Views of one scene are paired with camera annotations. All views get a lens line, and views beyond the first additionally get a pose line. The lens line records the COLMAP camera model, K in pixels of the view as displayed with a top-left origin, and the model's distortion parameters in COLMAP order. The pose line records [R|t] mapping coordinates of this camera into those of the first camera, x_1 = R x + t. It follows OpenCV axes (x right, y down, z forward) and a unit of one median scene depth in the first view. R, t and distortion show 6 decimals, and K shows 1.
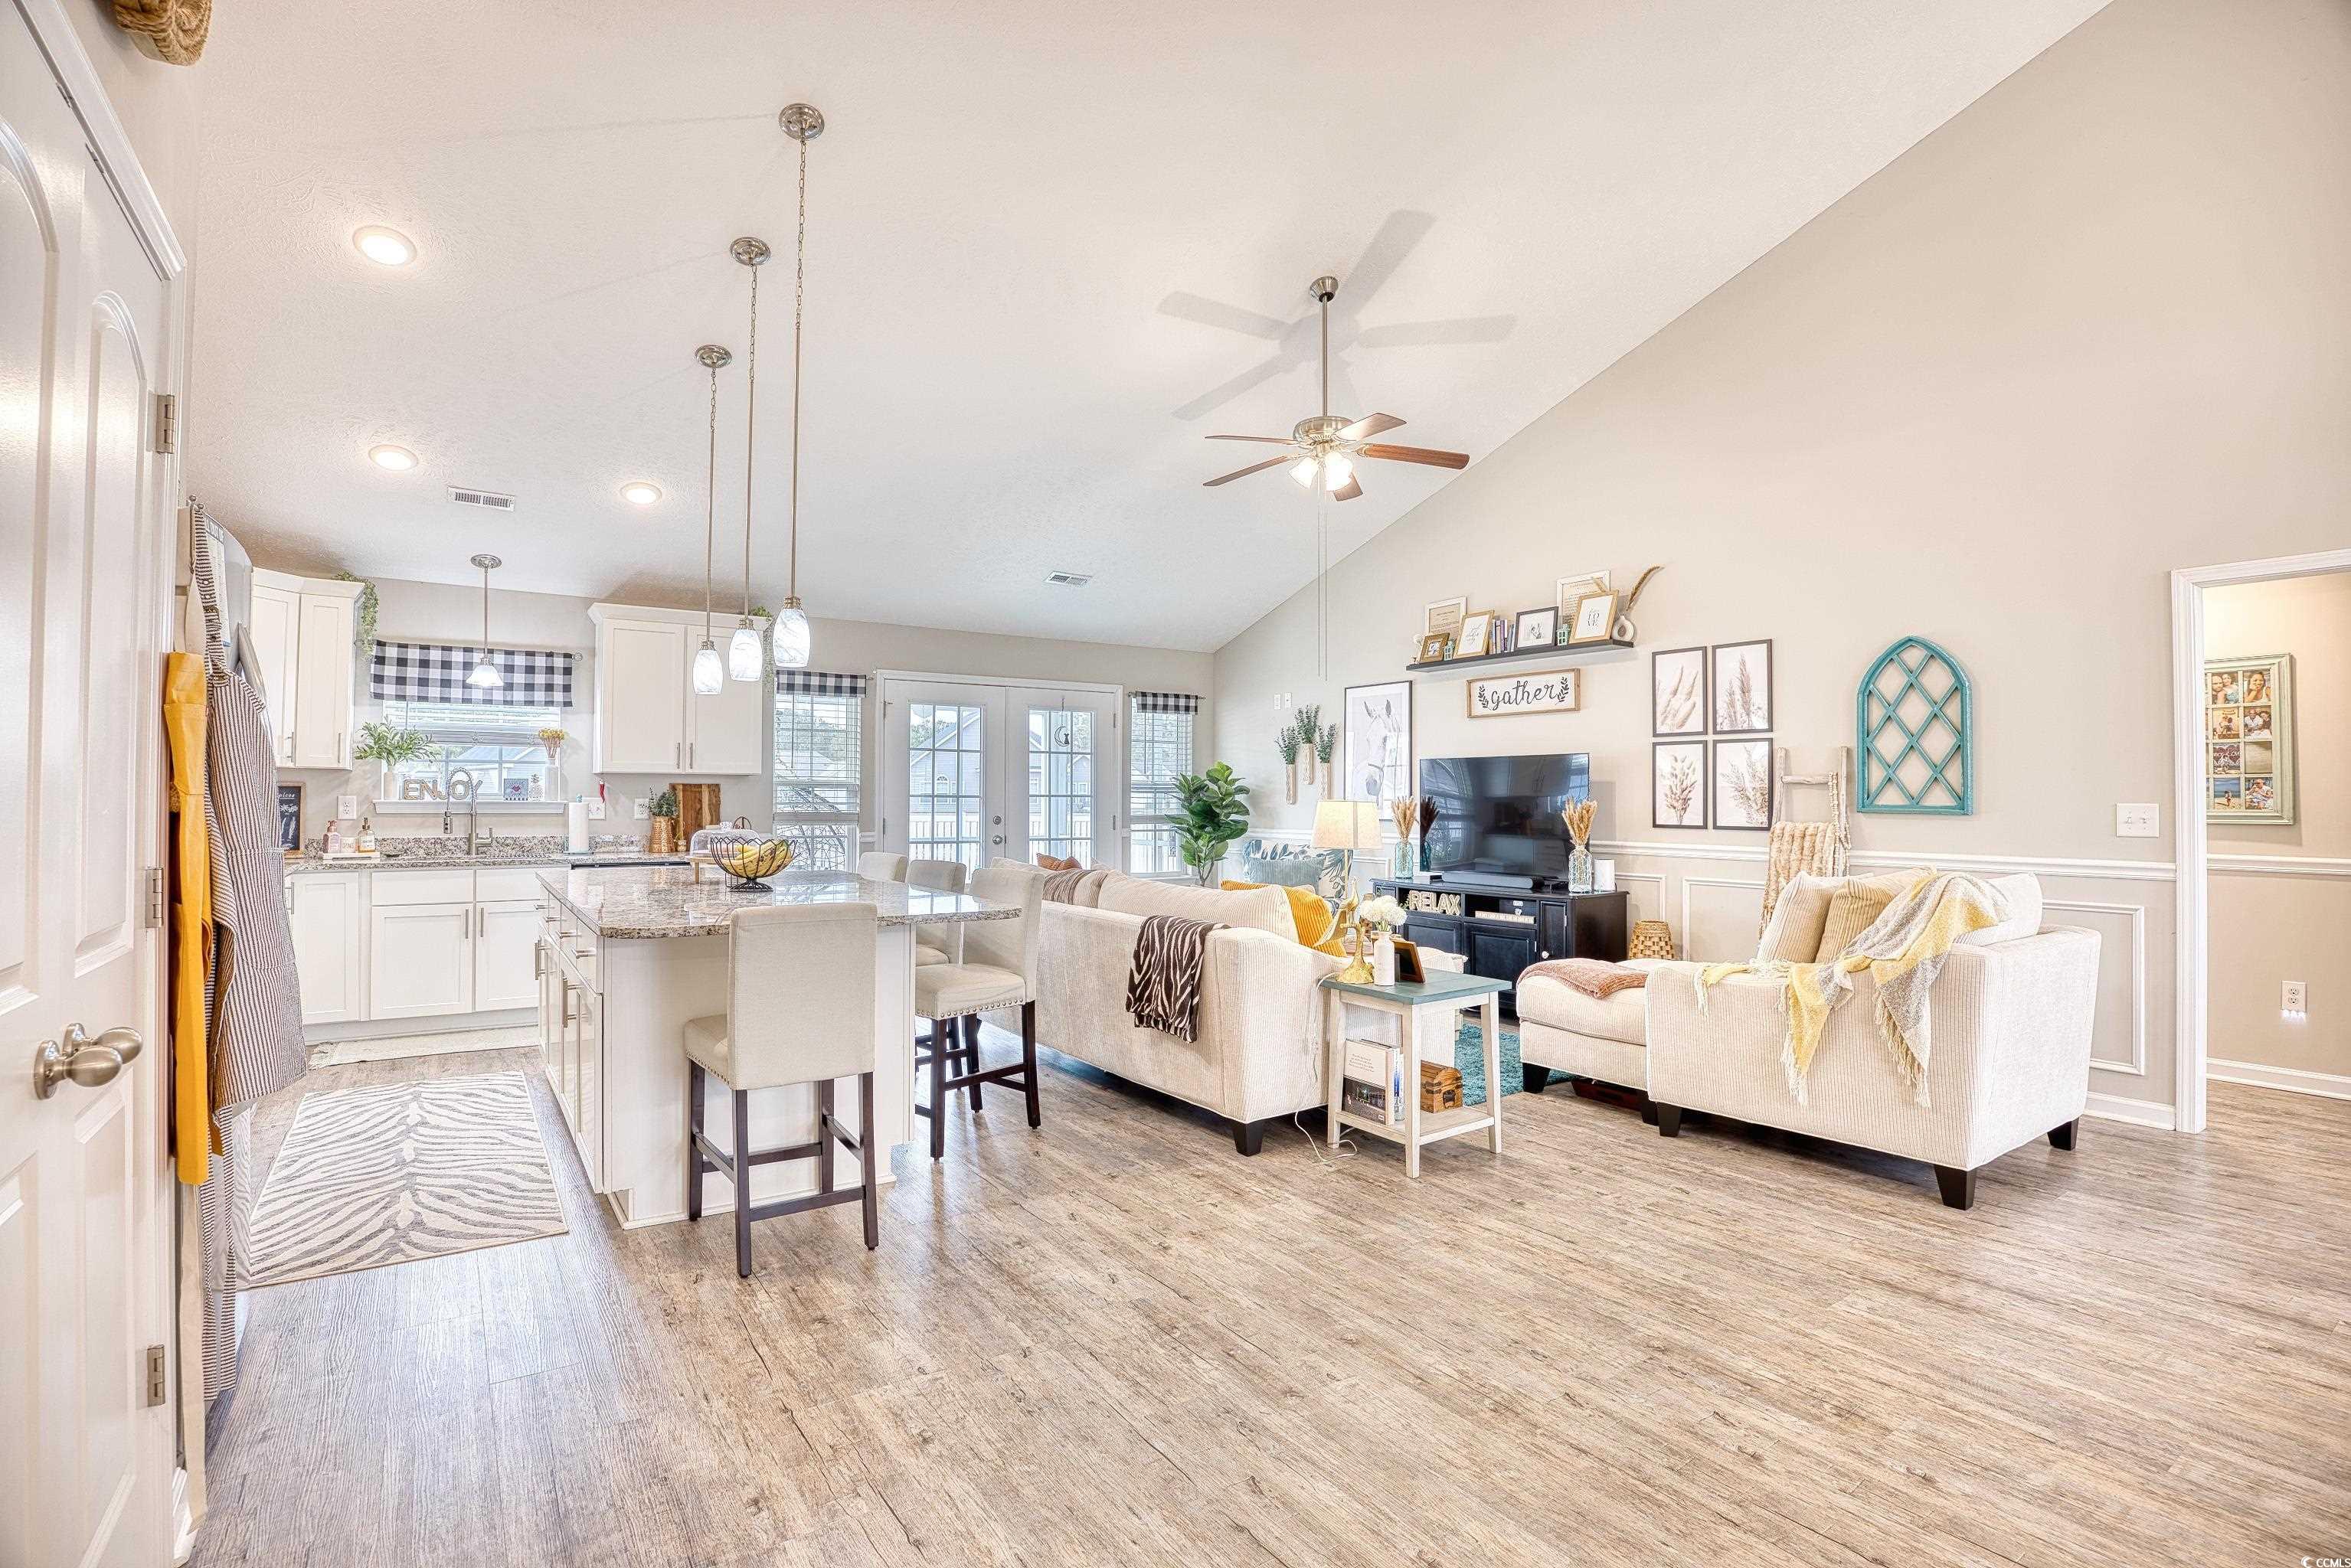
lens RADIAL K [[1104.6, 0, 1169.6], [0, 1104.6, 775.9], [0, 0, 1]] dist [-0.062073, 0.015421]
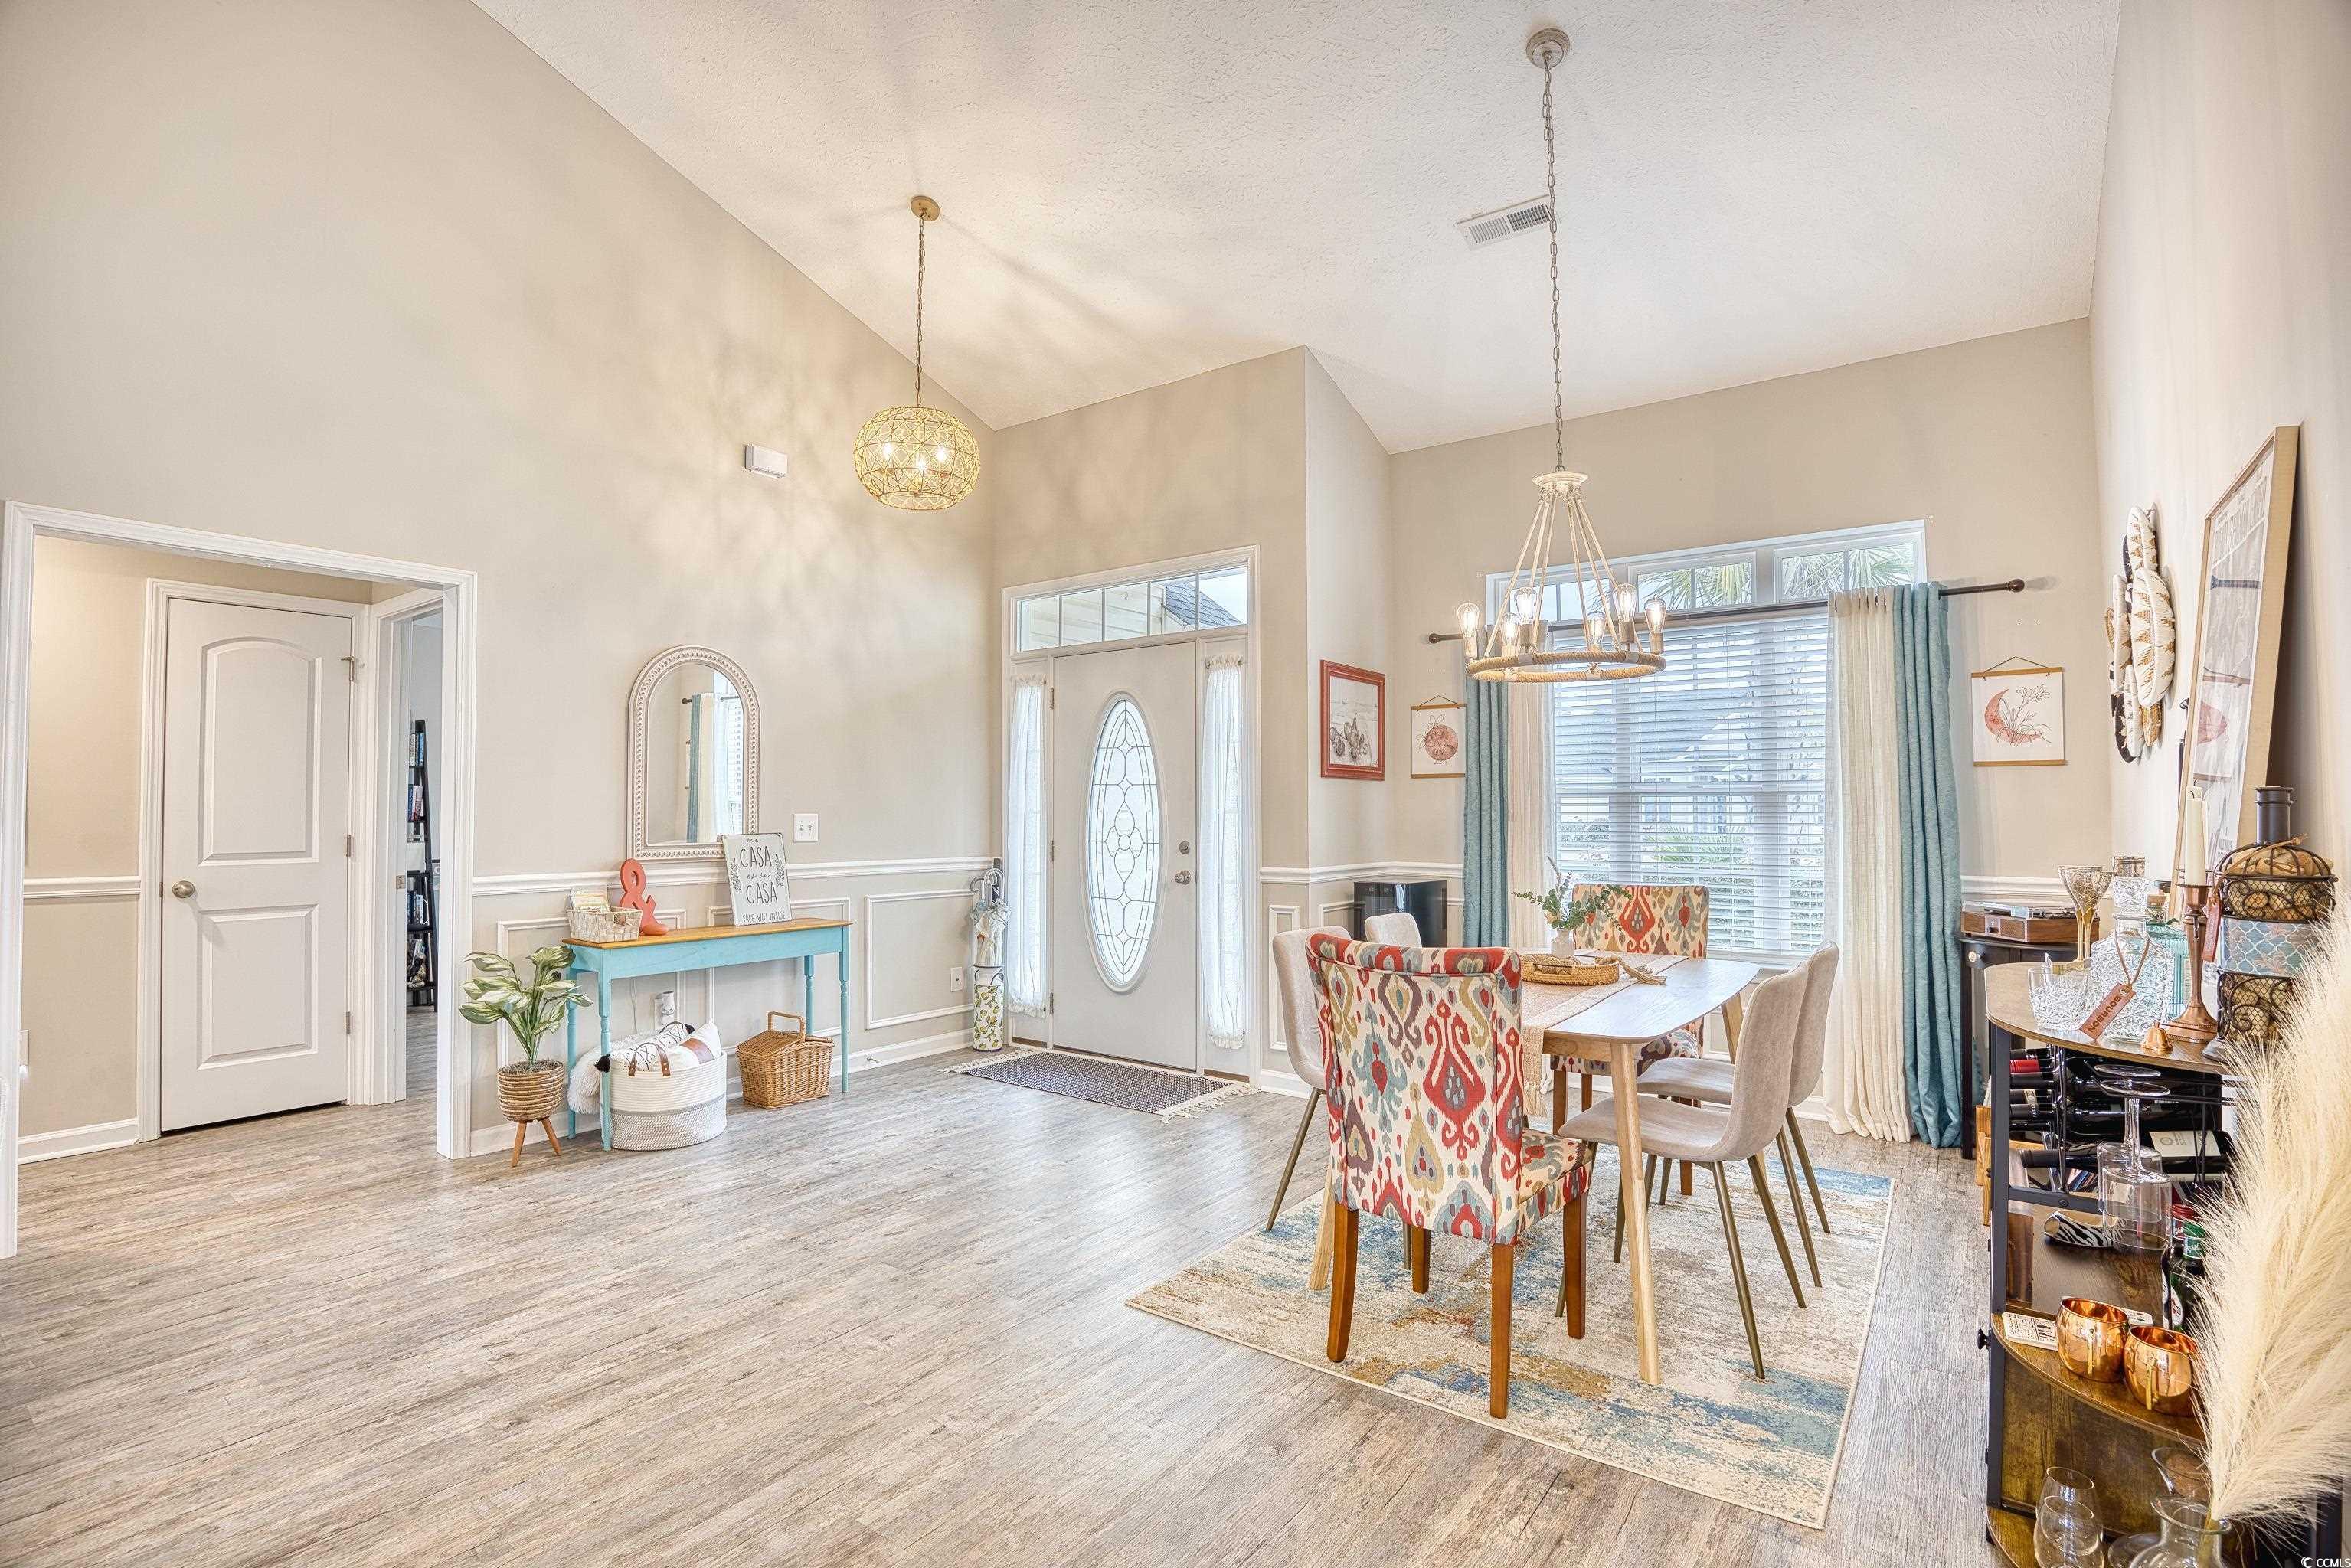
lens RADIAL K [[1104.6, 0, 1176.0], [0, 1104.6, 775.4], [0, 0, 1]] dist [-0.062073, 0.015421]
pose [[-0.323778, 0.024355, 0.945819, -0.003428], [-0.017844, 0.999334, -0.031841, 0.004197], [-0.945965, -0.027187, -0.323128, 0.307260]]
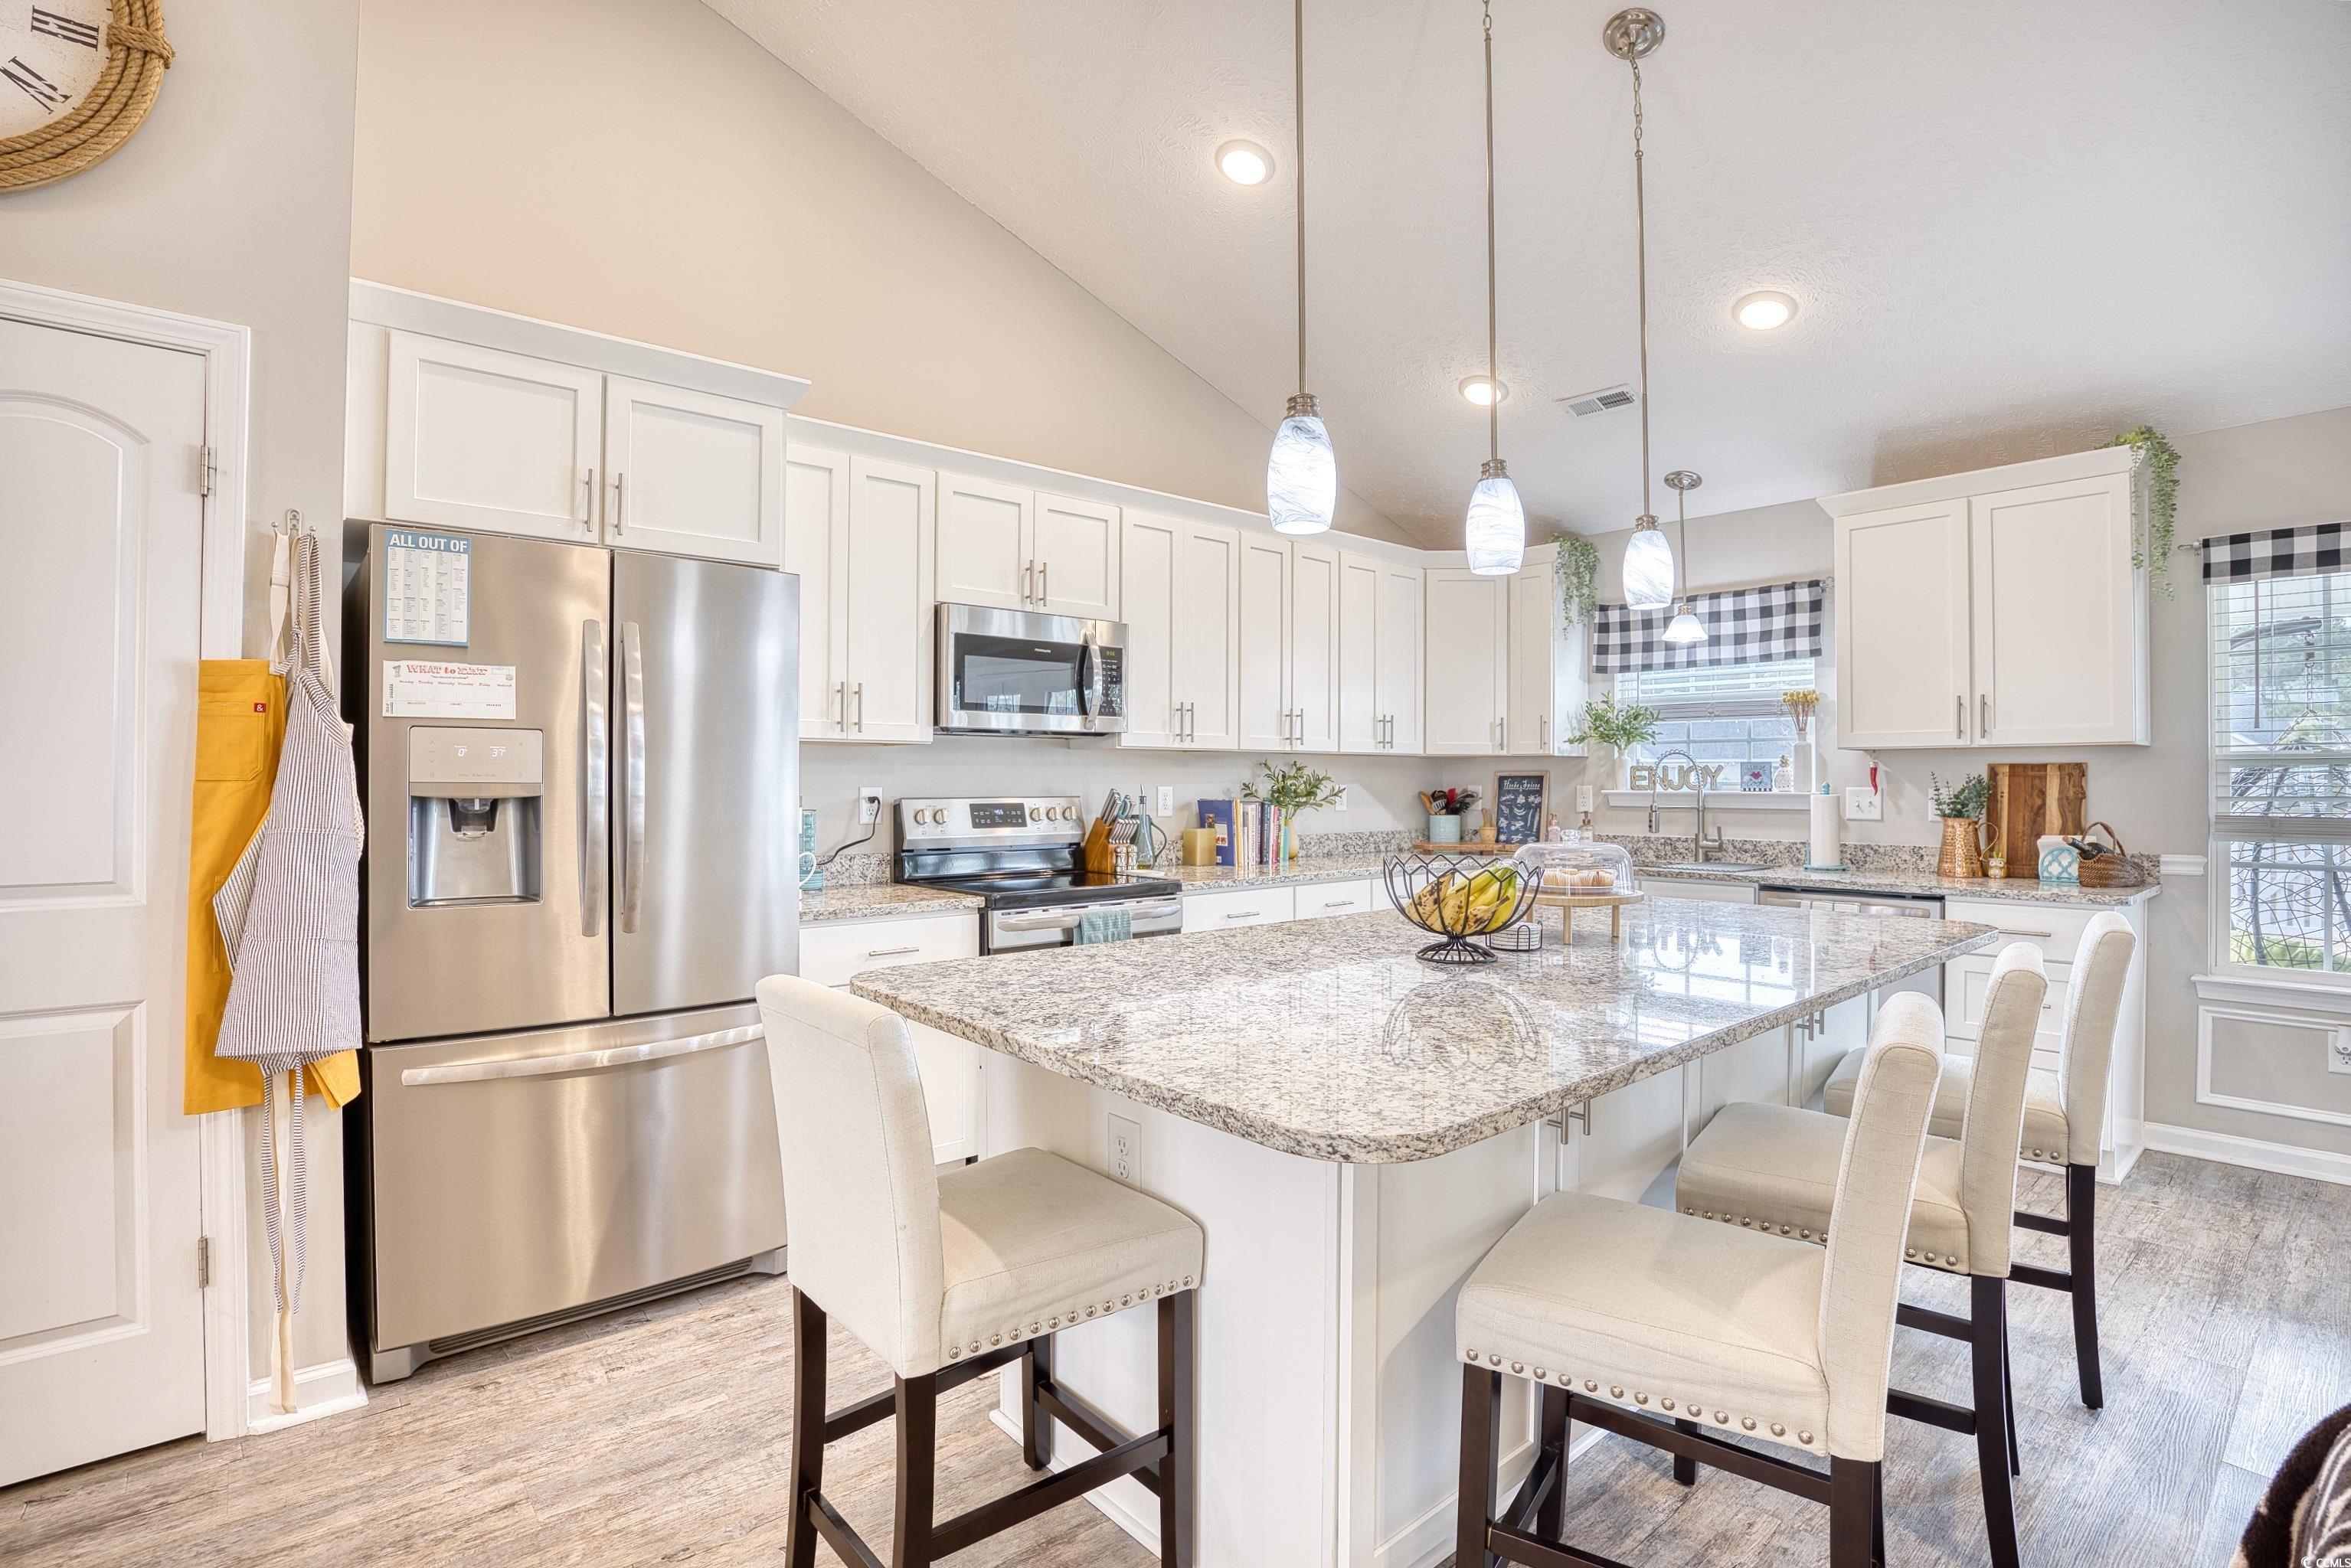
lens RADIAL K [[1104.6, 0, 1175.9], [0, 1104.6, 778.9], [0, 0, 1]] dist [-0.062073, 0.015421]
pose [[0.105009, -0.008459, -0.994435, 0.096427], [0.018667, 0.999804, -0.006534, 0.012097], [0.994296, -0.017877, 0.105147, 0.549011]]
